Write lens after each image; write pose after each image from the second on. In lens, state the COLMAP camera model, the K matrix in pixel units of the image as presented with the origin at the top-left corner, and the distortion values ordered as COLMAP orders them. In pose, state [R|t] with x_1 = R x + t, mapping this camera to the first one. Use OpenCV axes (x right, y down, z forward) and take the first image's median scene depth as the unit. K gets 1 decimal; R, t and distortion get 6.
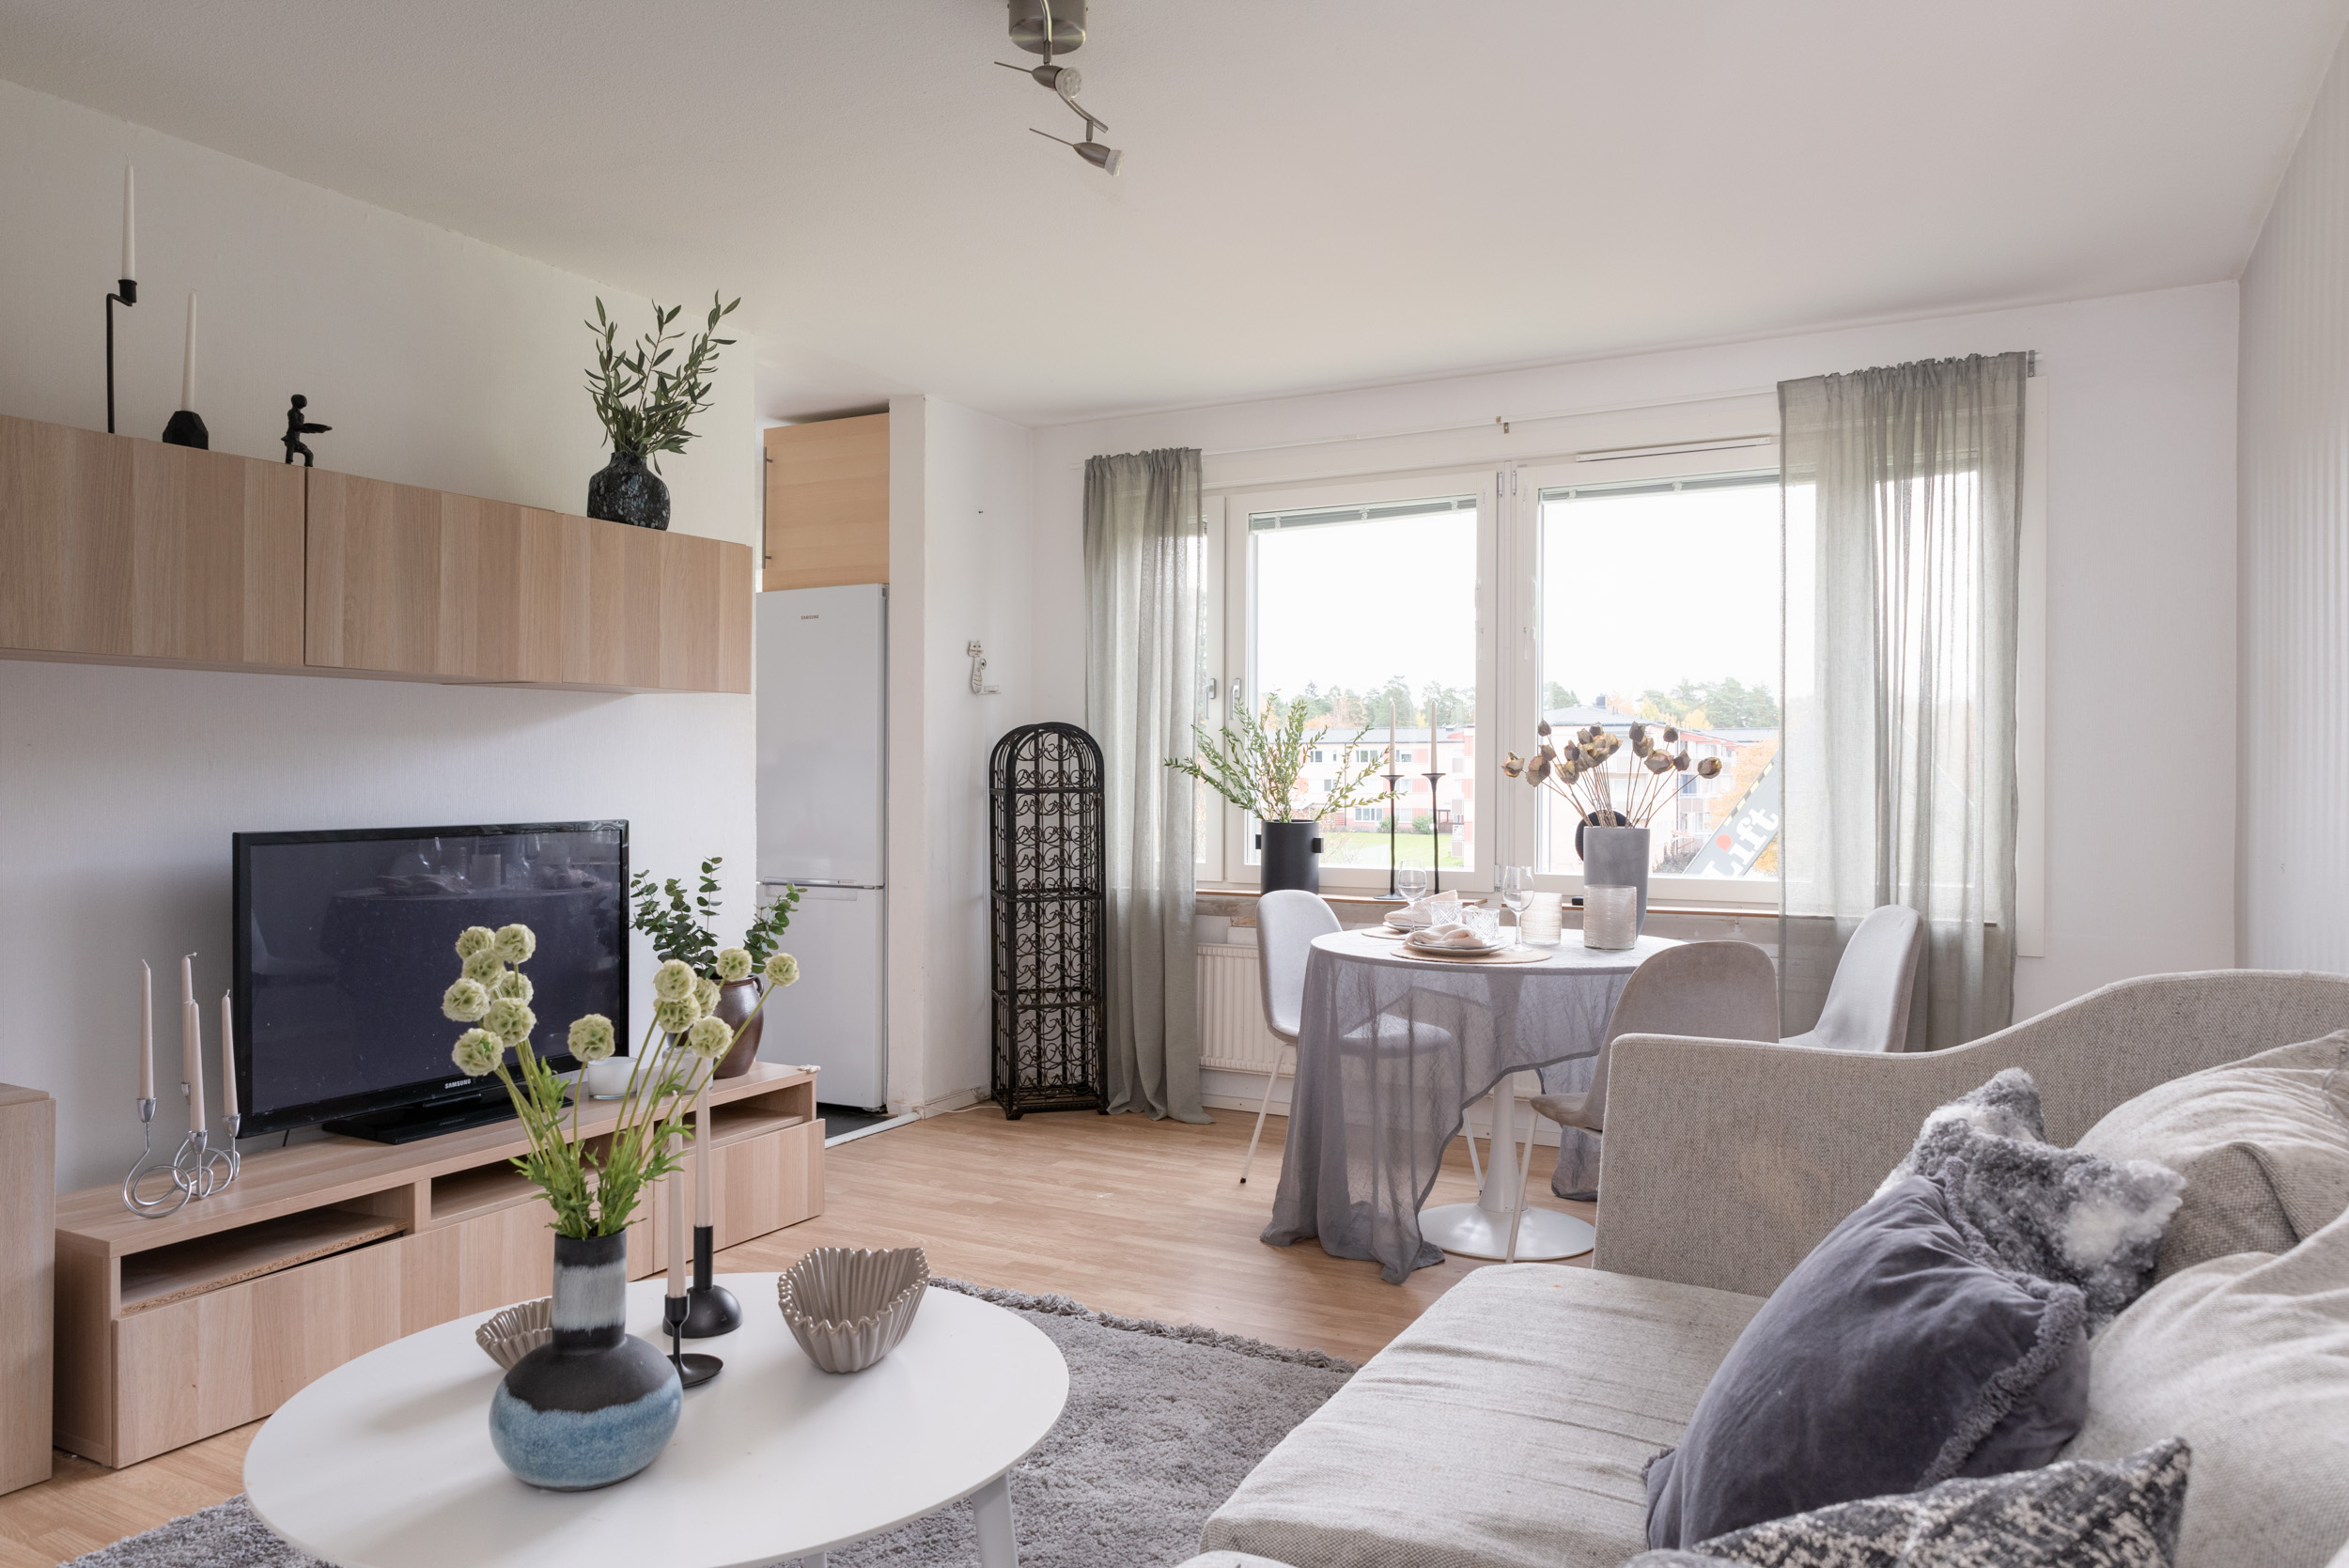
lens RADIAL K [[1579.7, 0, 1171.0], [0, 1579.7, 791.0], [0, 0, 1]] dist [-0.001311, -0.008102]
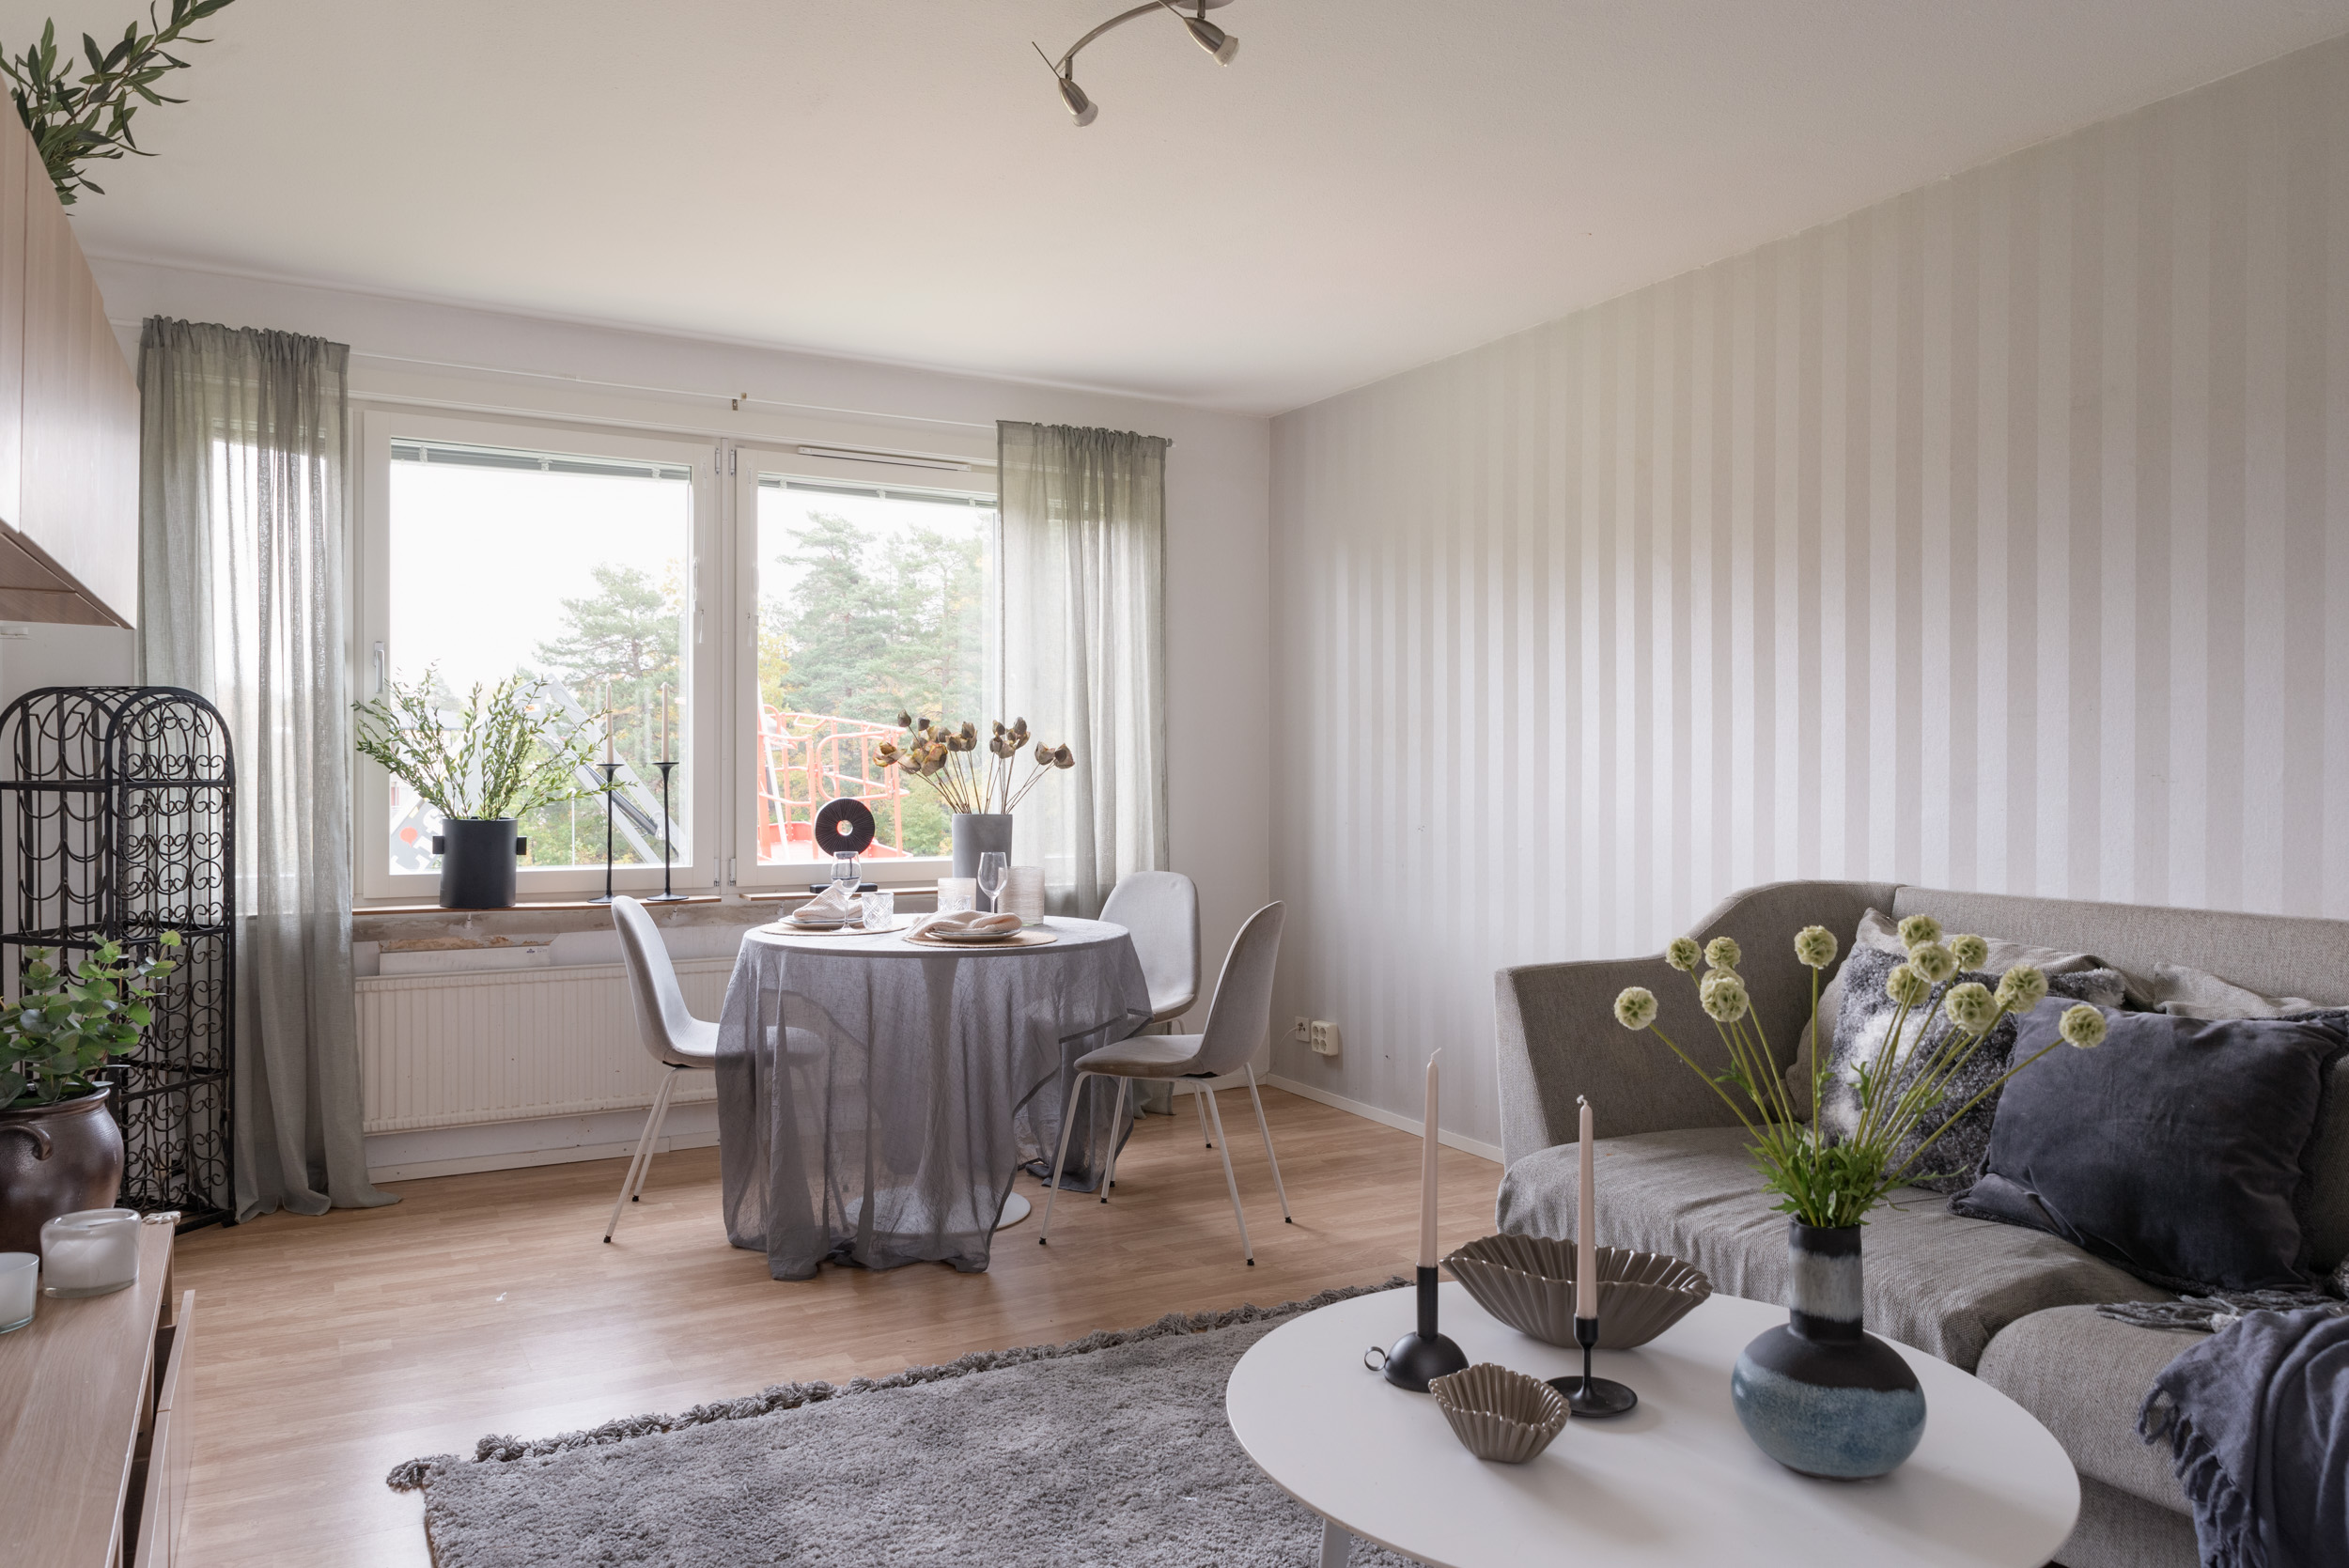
lens RADIAL K [[1579.7, 0, 1175.3], [0, 1579.7, 783.1], [0, 0, 1]] dist [-0.001311, -0.008102]
pose [[0.531937, -0.006059, 0.846762, -0.443735], [0.003814, 0.999981, 0.004759, -0.002335], [-0.846776, 0.000698, 0.531950, 0.249237]]
